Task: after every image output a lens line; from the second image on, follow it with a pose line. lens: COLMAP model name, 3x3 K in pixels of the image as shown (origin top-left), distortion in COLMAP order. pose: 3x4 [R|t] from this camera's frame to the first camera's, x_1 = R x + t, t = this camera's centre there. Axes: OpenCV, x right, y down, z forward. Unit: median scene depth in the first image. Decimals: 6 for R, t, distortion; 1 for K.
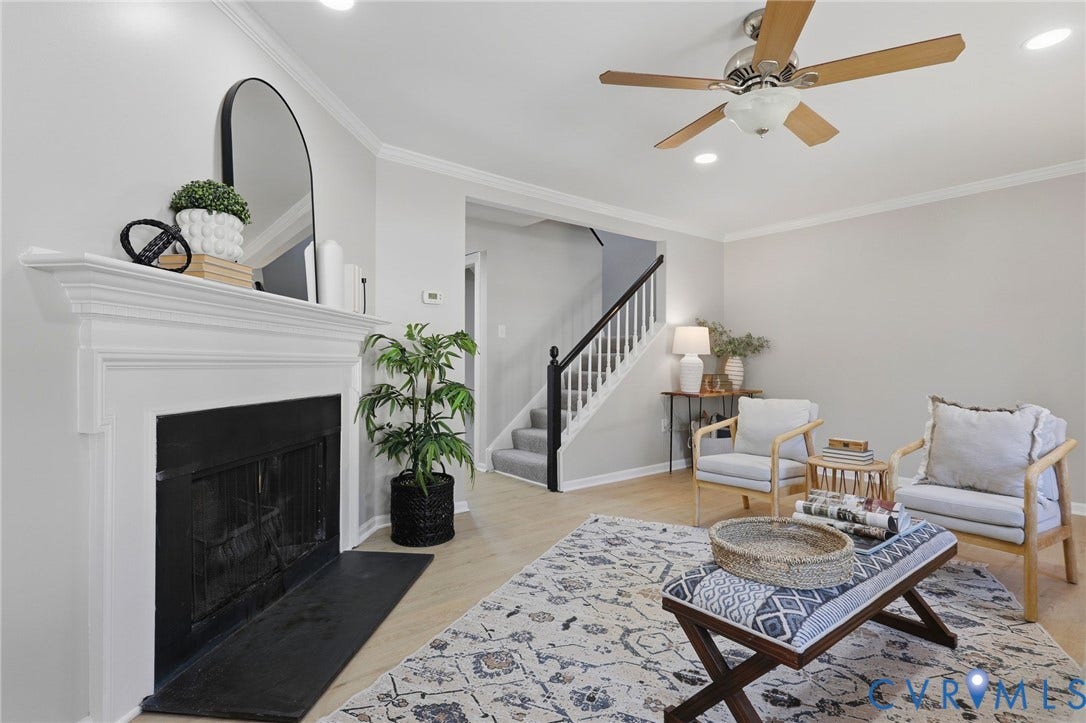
lens RADIAL K [[548.9, 0, 543.7], [0, 548.9, 368.4], [0, 0, 1]] dist [-0.006256, -0.000179]
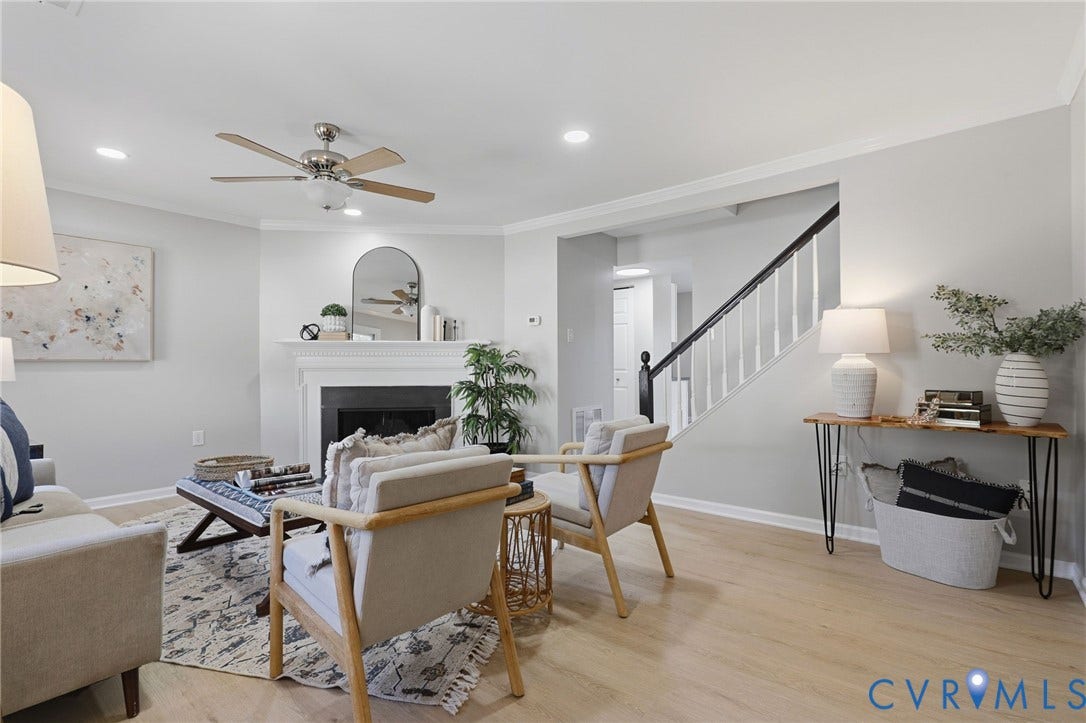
lens RADIAL K [[519.2, 0, 530.6], [0, 519.2, 360.5], [0, 0, 1]] dist [-0.001165, -0.000196]
pose [[0.167836, -0.010640, -0.985758, 1.267384], [-0.005334, 0.999917, -0.011701, -0.016571], [0.985801, 0.007222, 0.167765, 0.899334]]
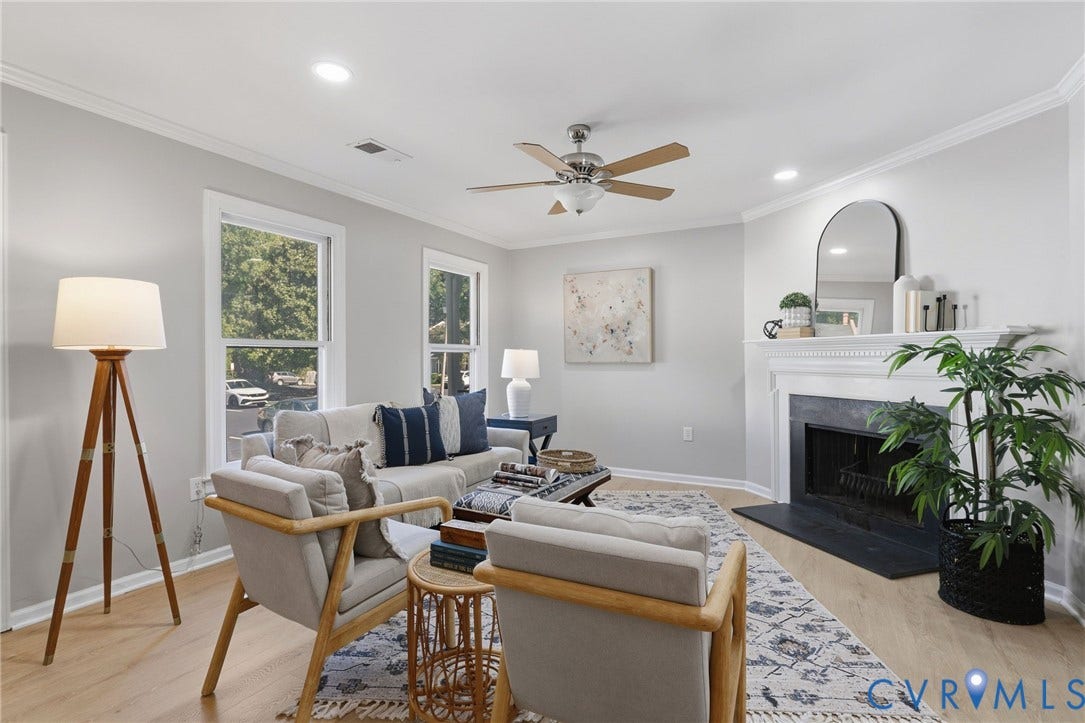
lens RADIAL K [[518.7, 0, 530.1], [0, 518.7, 360.5], [0, 0, 1]] dist [-0.001165, -0.000196]
pose [[-0.935245, 0.005979, -0.353949, 0.683325], [0.001612, 0.999919, 0.012632, -0.054660], [0.353996, 0.011243, -0.935179, 1.523124]]
